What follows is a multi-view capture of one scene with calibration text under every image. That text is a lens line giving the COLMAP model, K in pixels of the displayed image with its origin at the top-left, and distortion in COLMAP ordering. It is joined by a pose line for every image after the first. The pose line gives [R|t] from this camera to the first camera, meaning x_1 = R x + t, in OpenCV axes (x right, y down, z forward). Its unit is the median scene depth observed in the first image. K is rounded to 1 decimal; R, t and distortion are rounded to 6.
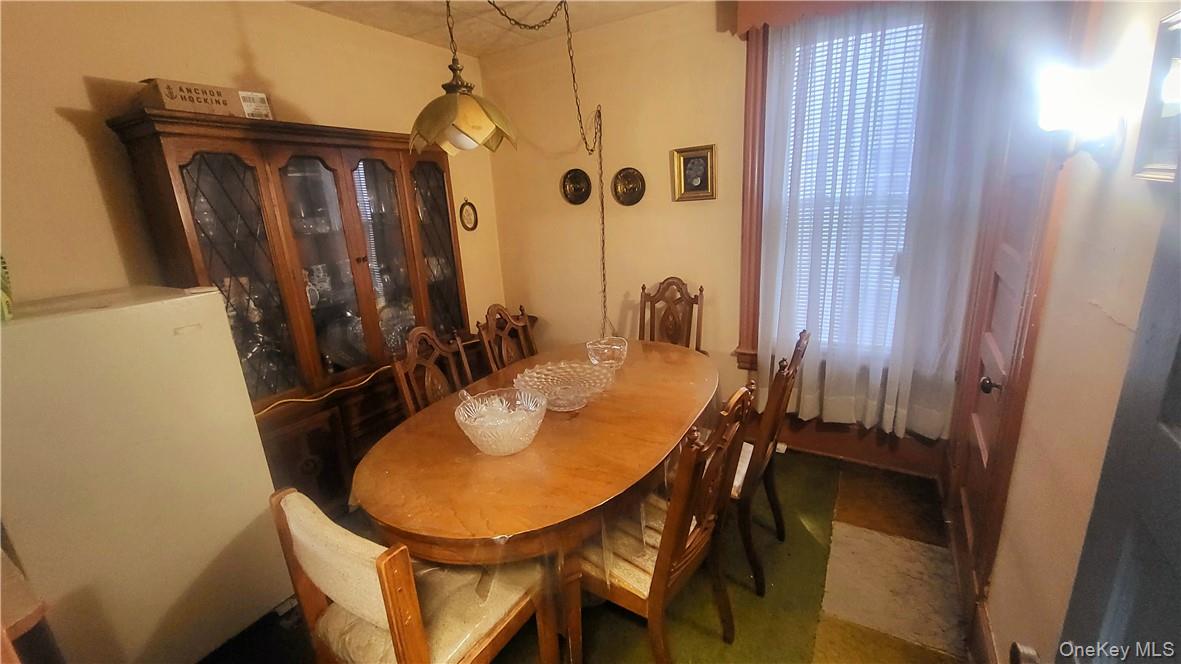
lens RADIAL K [[498.1, 0, 590.5], [0, 498.1, 332.0], [0, 0, 1]] dist [0.016464, 0.000028]
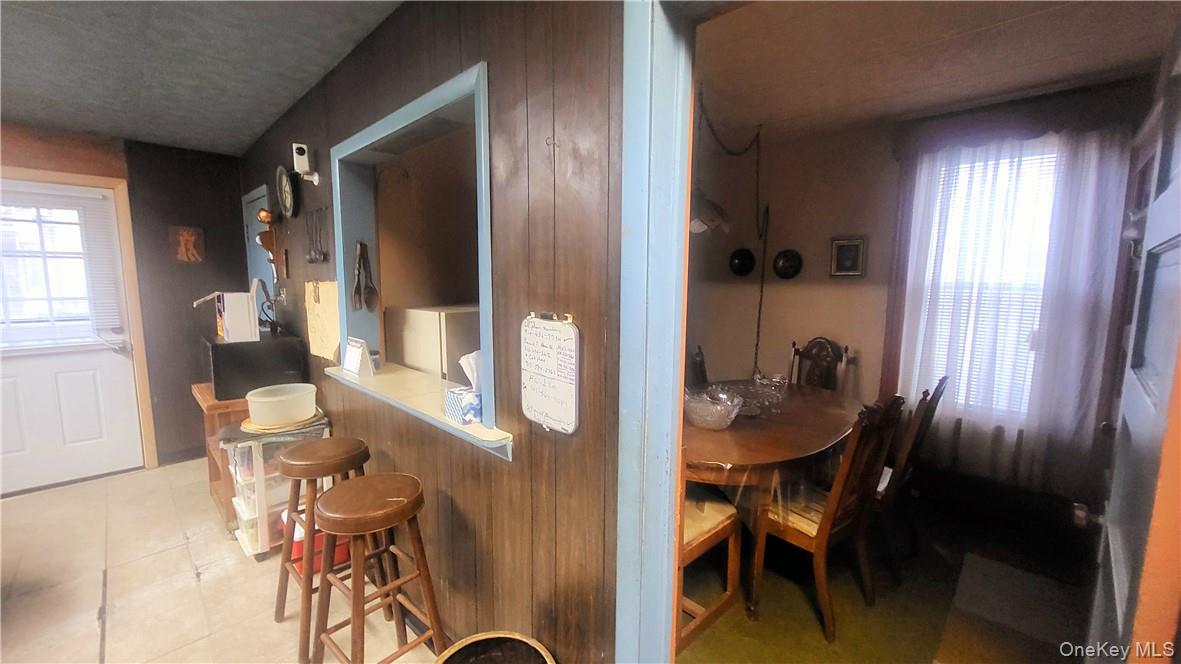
lens RADIAL K [[466.1, 0, 588.6], [0, 466.1, 336.5], [0, 0, 1]] dist [0.000675, -0.000065]
pose [[0.967728, 0.095931, -0.233023, -0.156728], [-0.126588, 0.984627, -0.120357, 0.127926], [0.217895, 0.145971, 0.964994, -0.309210]]
